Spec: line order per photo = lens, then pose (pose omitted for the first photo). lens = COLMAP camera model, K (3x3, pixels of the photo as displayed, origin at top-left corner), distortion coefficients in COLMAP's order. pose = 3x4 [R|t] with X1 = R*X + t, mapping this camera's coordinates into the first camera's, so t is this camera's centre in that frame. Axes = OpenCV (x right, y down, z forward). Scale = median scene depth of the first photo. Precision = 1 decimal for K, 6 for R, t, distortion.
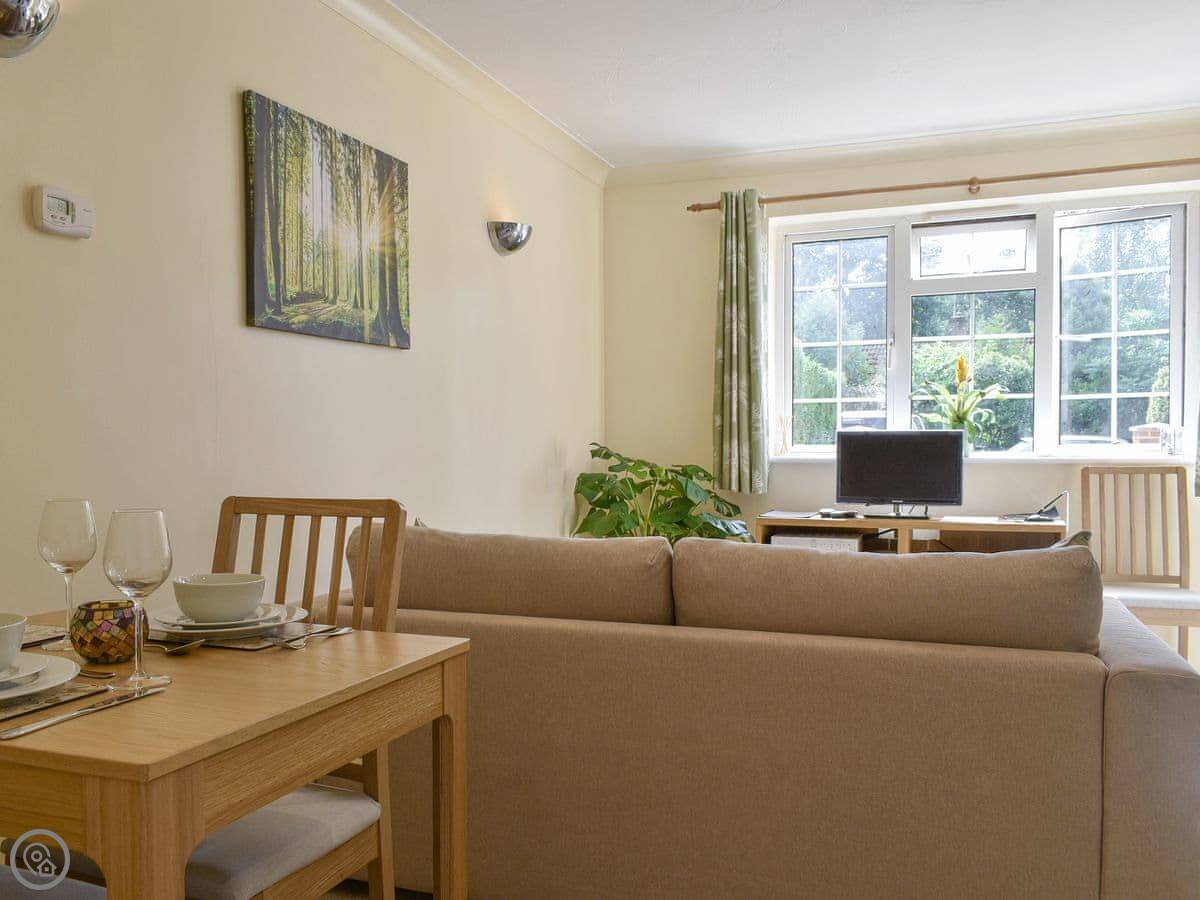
lens RADIAL K [[1034.5, 0, 600.0], [0, 1034.5, 450.0], [0, 0, 1]] dist [0.000848, -0.004819]
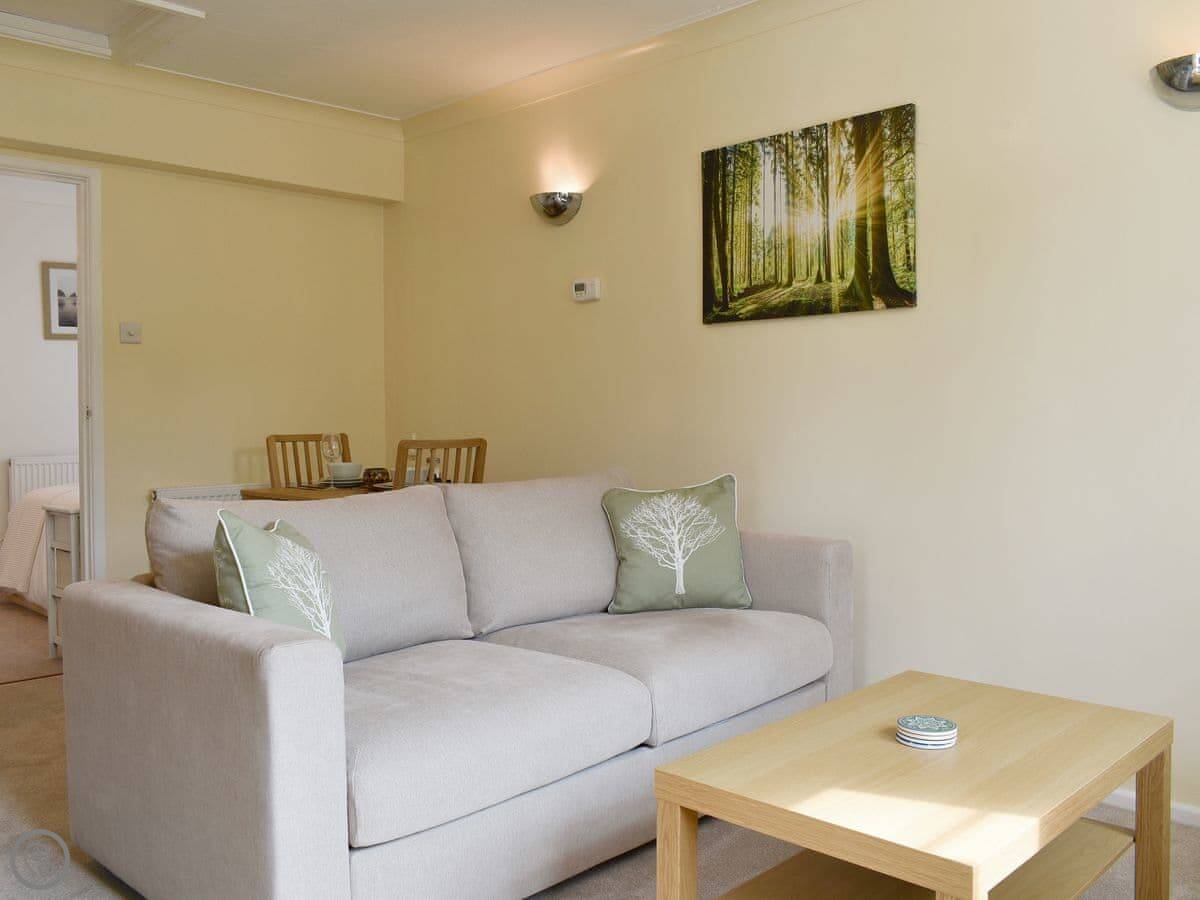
lens RADIAL K [[1034.5, 0, 600.0], [0, 1034.5, 450.0], [0, 0, 1]] dist [0.000848, -0.004819]
pose [[-0.395424, 0.019676, -0.918288, 0.870783], [-0.015034, 0.999498, 0.027890, 0.009266], [0.918376, 0.024834, -0.394930, 1.264105]]
